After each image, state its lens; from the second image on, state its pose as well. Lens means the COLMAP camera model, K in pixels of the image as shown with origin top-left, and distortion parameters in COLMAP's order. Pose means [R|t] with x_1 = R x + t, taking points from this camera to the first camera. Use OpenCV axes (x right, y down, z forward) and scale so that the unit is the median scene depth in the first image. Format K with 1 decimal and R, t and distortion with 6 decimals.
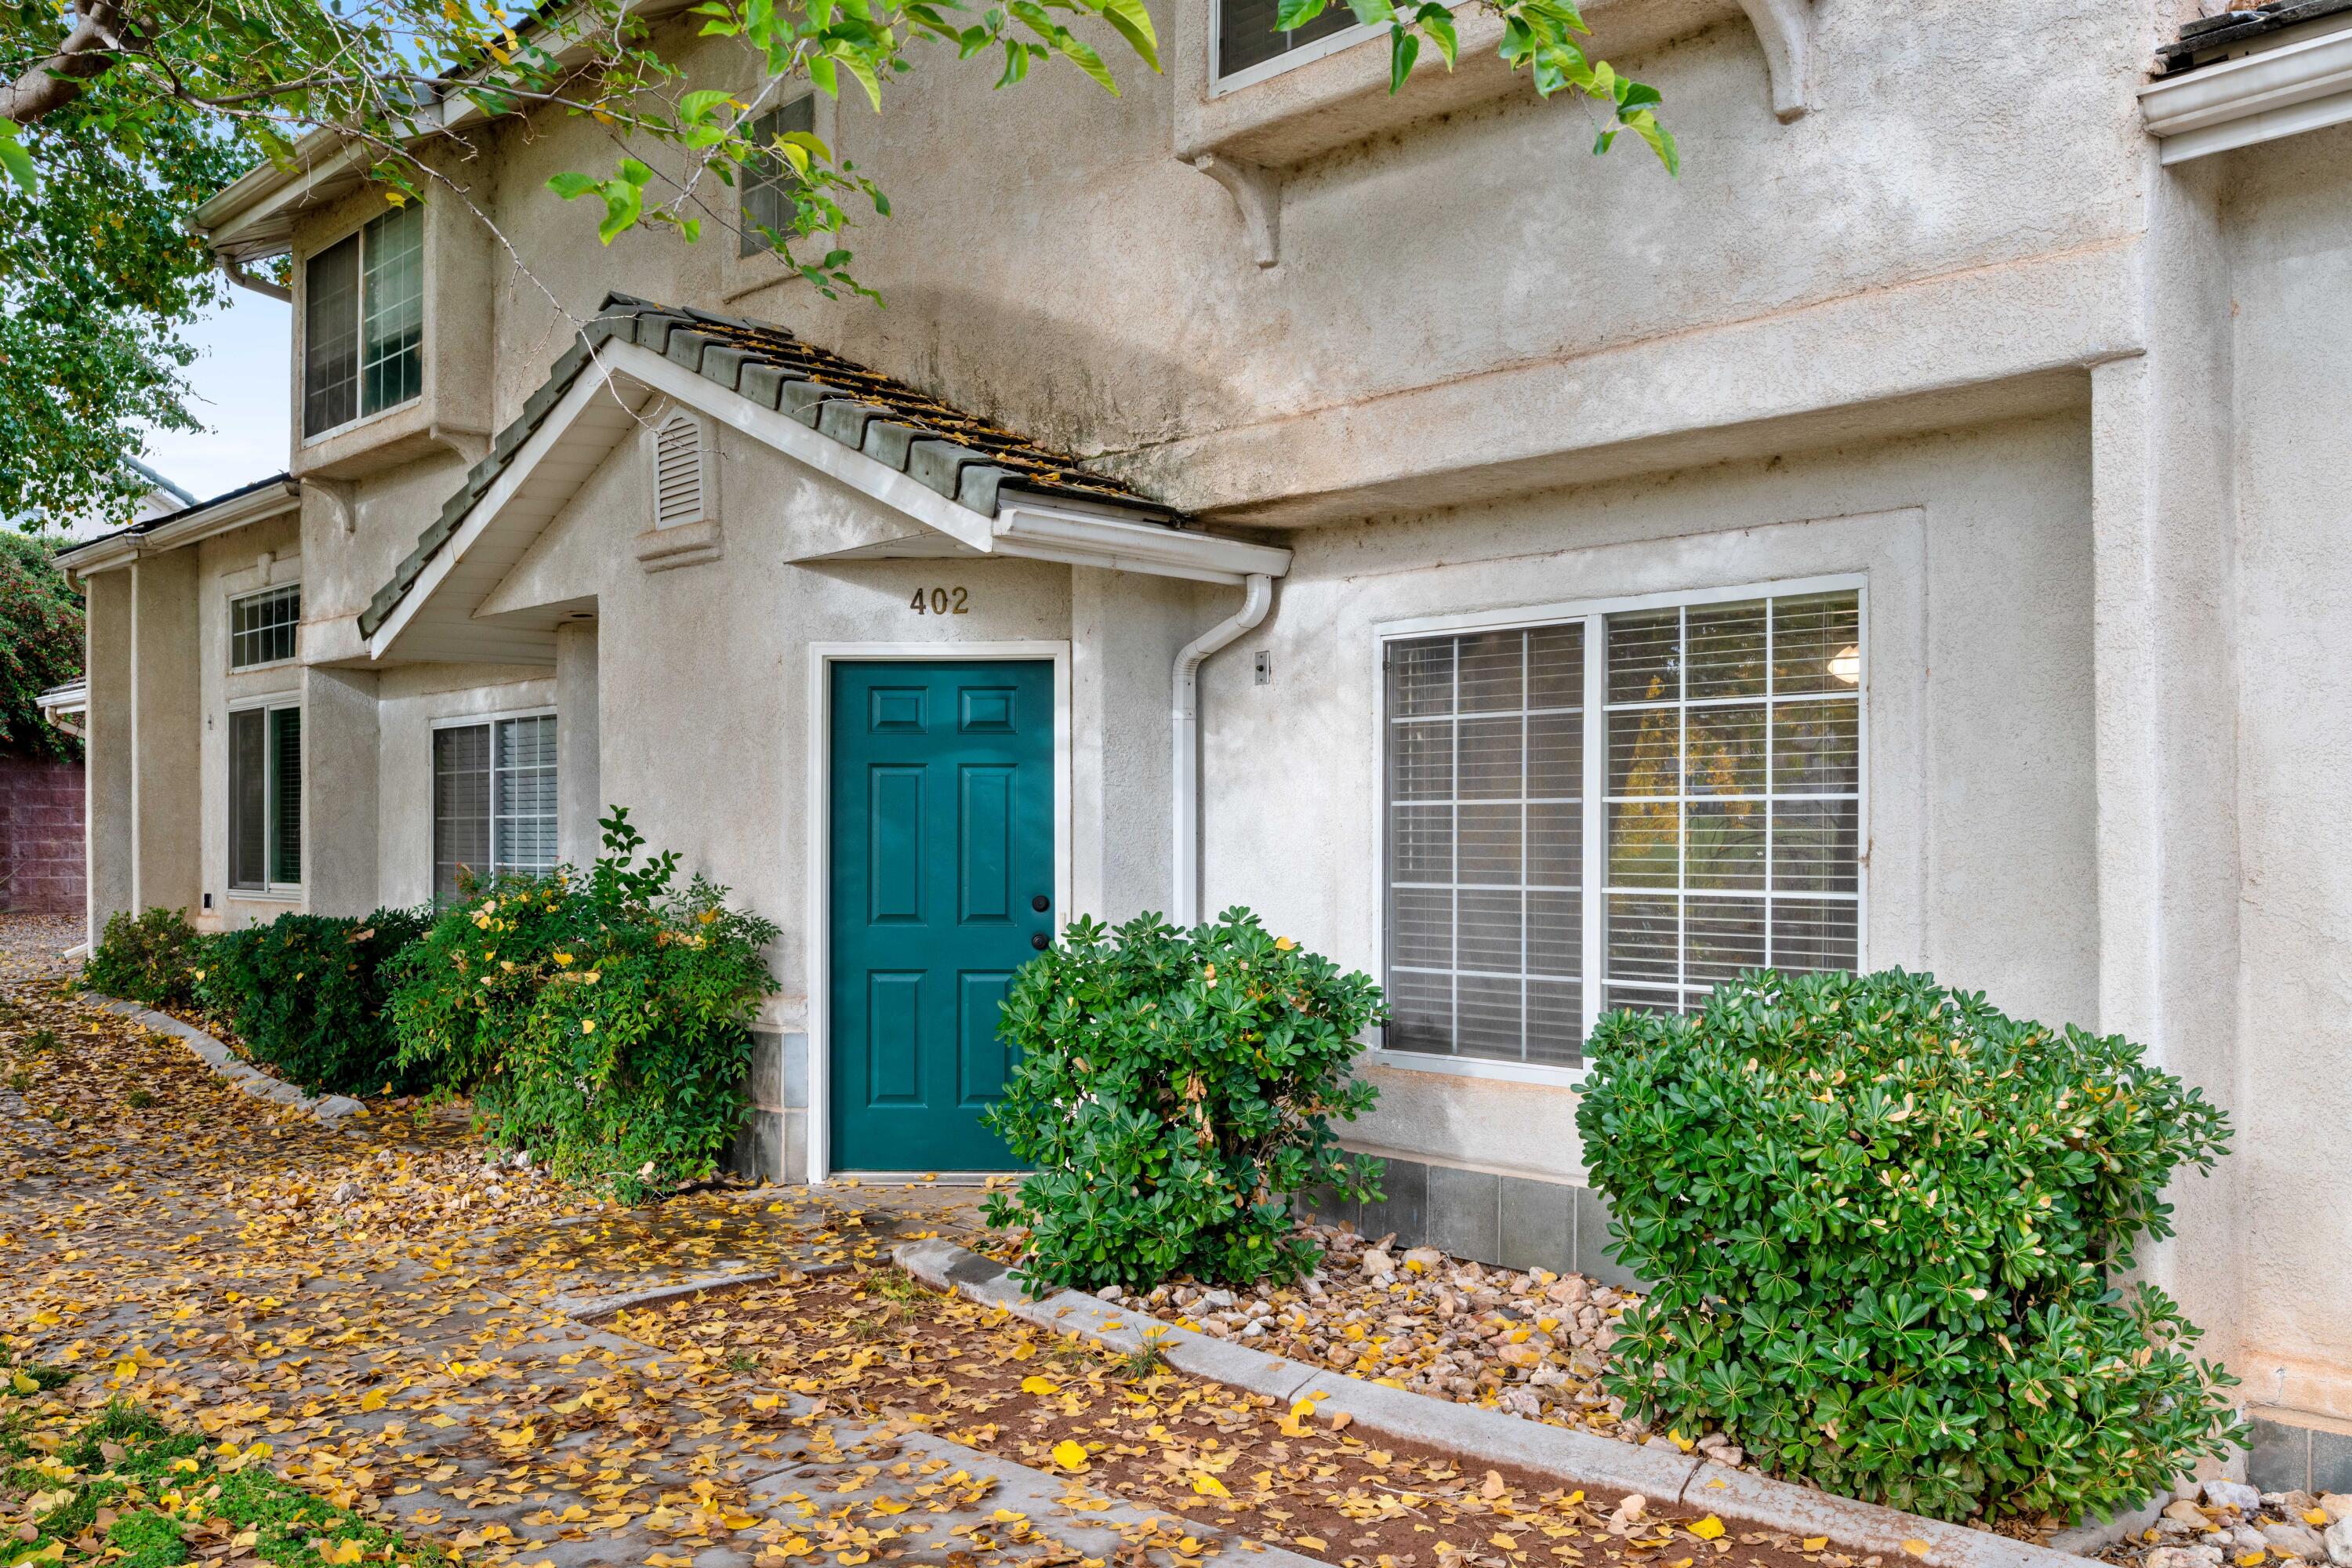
lens RADIAL K [[2082.0, 0, 1182.5], [0, 2082.0, 815.3], [0, 0, 1]] dist [-0.006899, 0.013866]
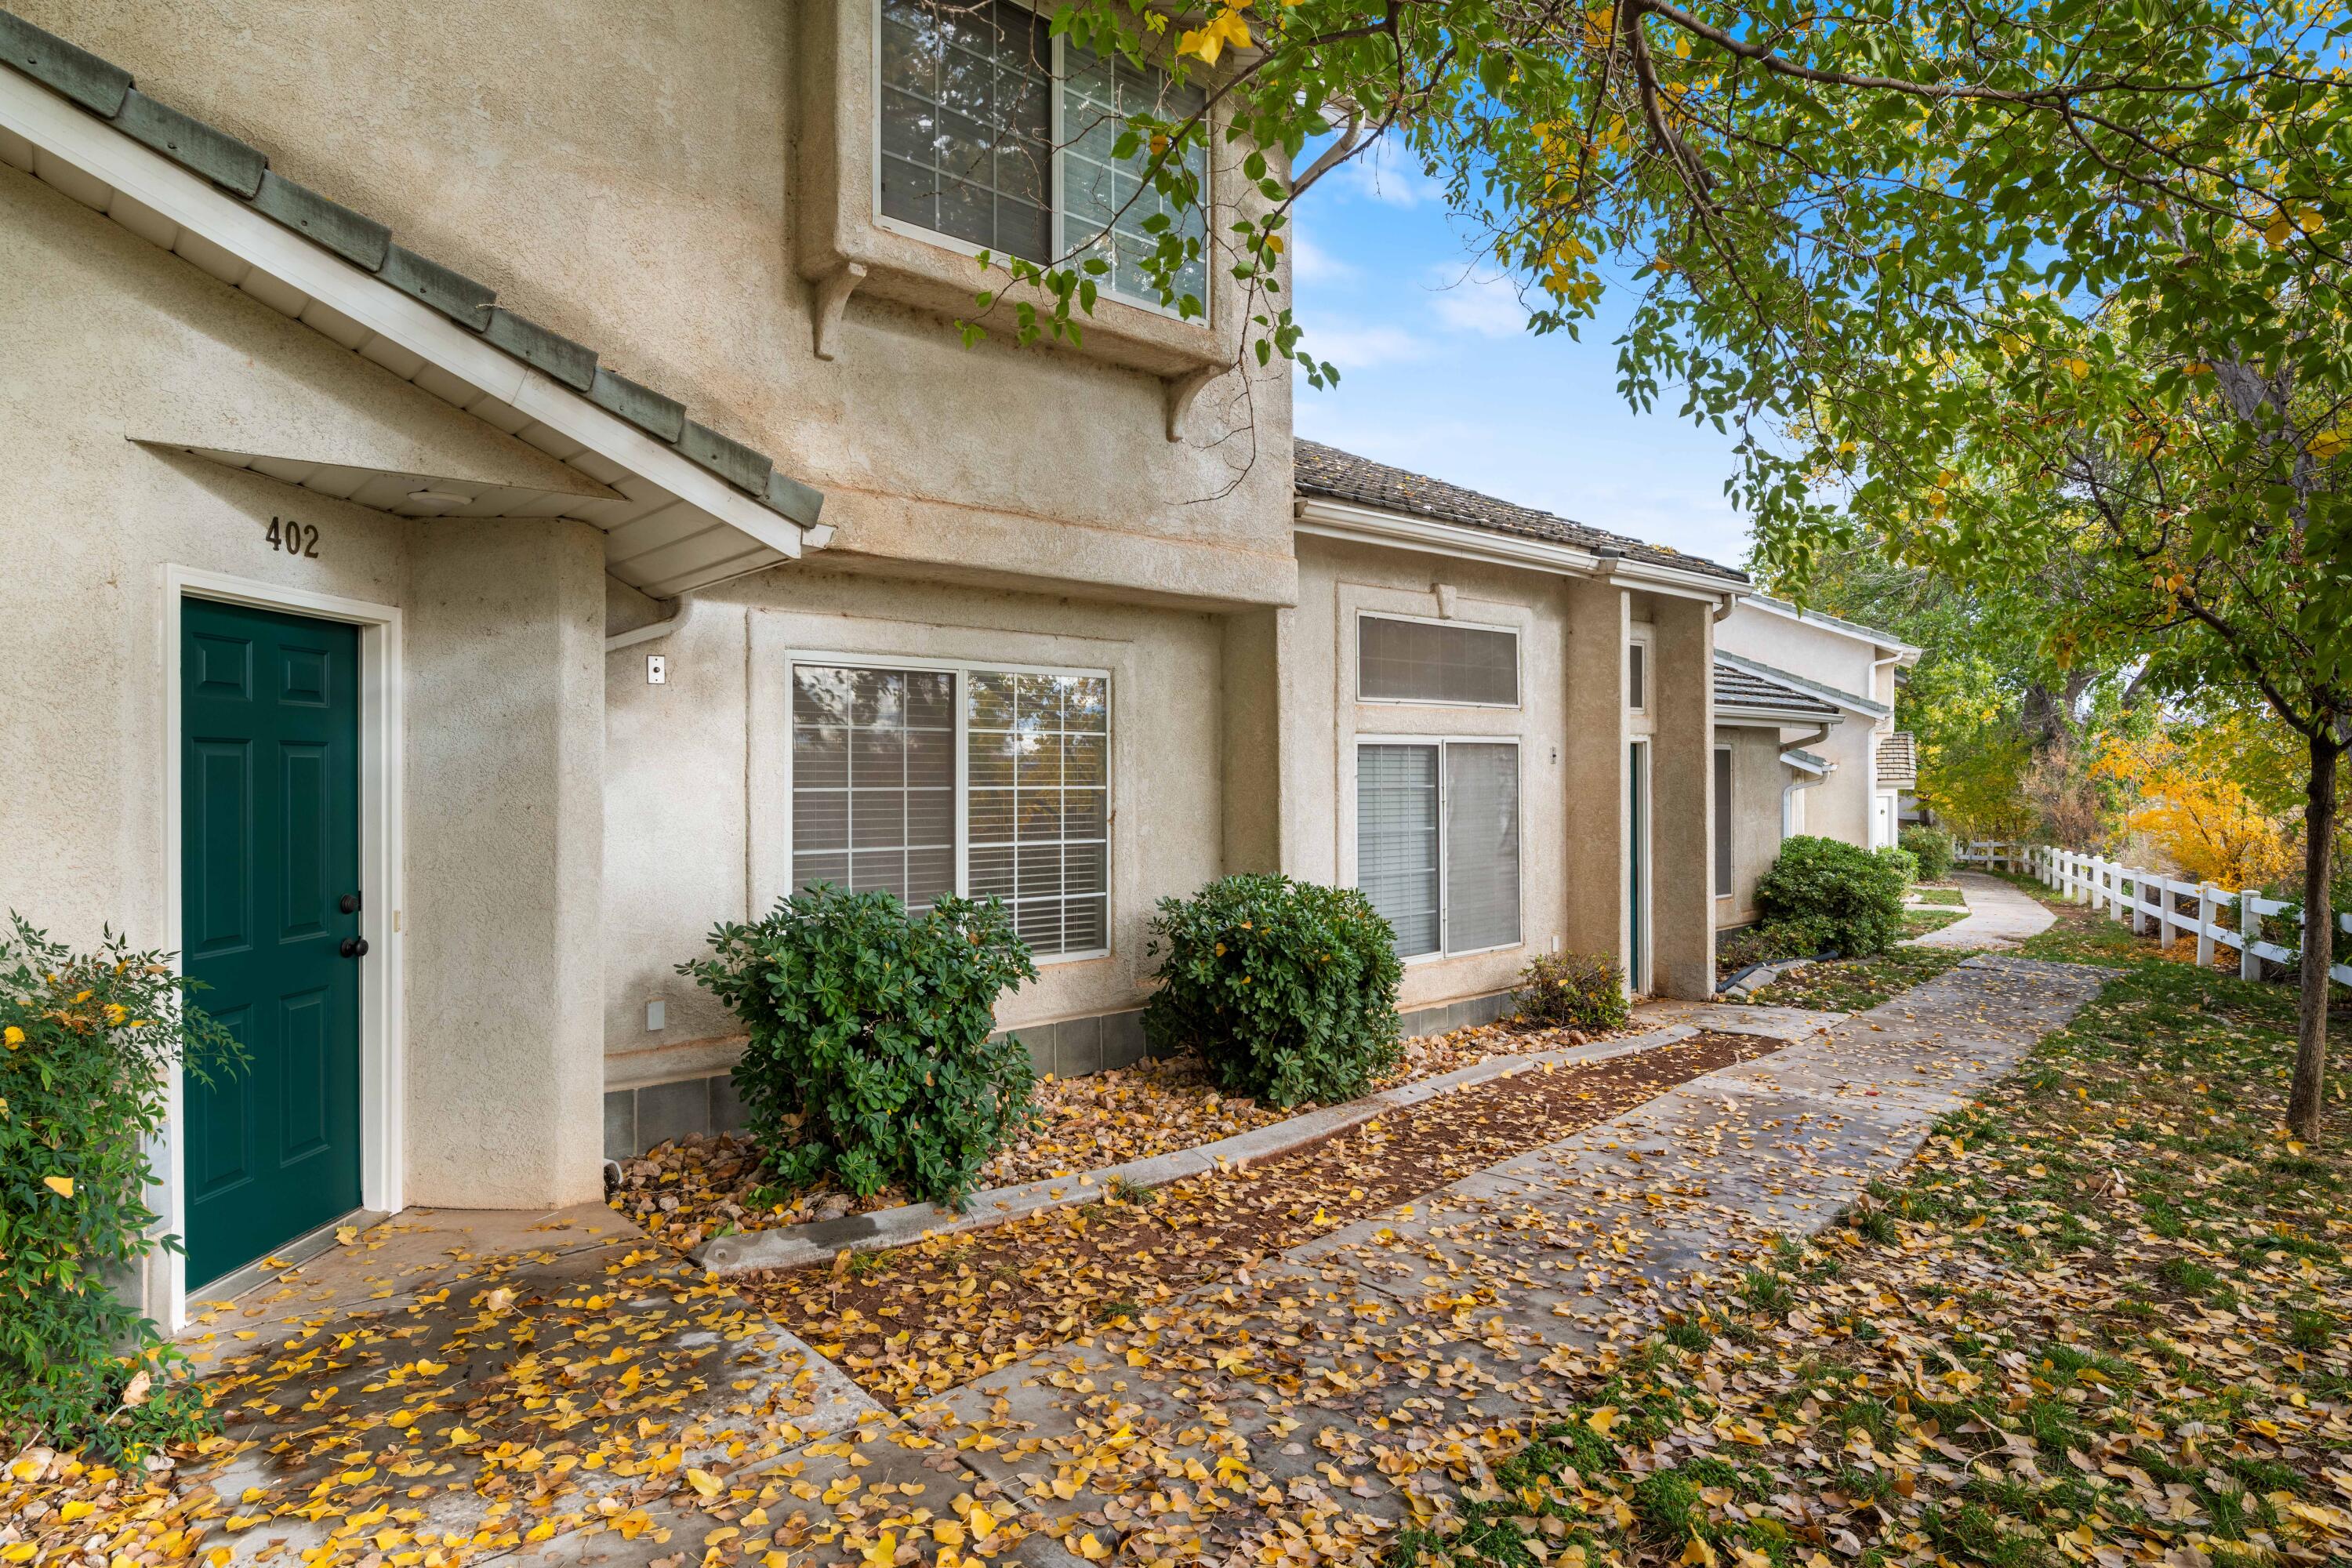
lens RADIAL K [[1311.2, 0, 1177.8], [0, 1311.2, 777.1], [0, 0, 1]] dist [0.004685, 0.000279]
pose [[0.001638, -0.005882, 0.999981, -0.826725], [-0.012804, 0.999901, 0.005902, -0.024770], [-0.999917, -0.012814, 0.001563, 0.878002]]
